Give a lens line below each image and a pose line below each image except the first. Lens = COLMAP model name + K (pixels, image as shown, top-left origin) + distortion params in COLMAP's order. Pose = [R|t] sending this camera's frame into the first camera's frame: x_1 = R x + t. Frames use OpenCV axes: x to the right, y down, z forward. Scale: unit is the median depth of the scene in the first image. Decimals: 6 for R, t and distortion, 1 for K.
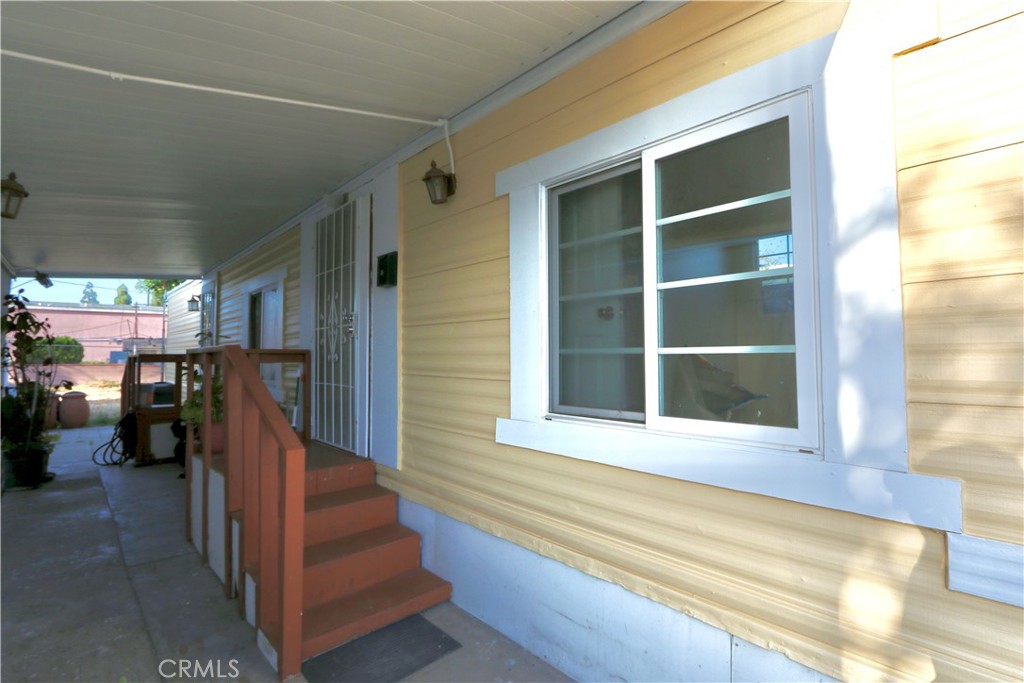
lens RADIAL K [[473.4, 0, 494.9], [0, 473.4, 340.1], [0, 0, 1]] dist [-0.015854, 0.001525]
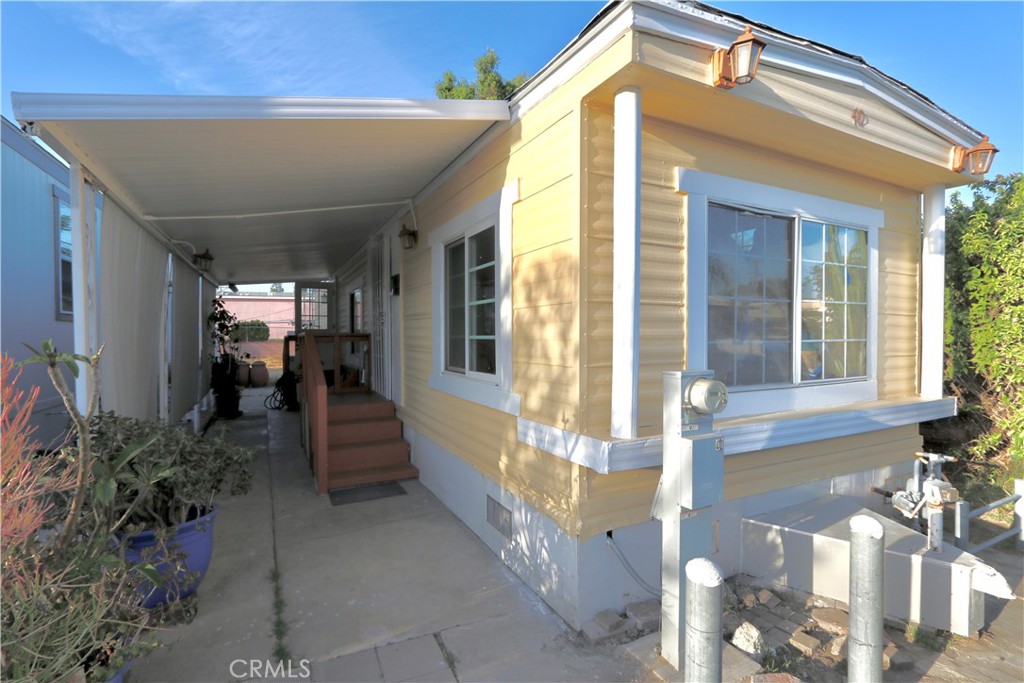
lens RADIAL K [[473.4, 0, 494.9], [0, 473.4, 340.1], [0, 0, 1]] dist [-0.015854, 0.001525]
pose [[0.959480, -0.000920, -0.281776, 0.535153], [0.014933, 0.998755, 0.047590, -0.030331], [0.281381, -0.049869, 0.958299, -0.453997]]
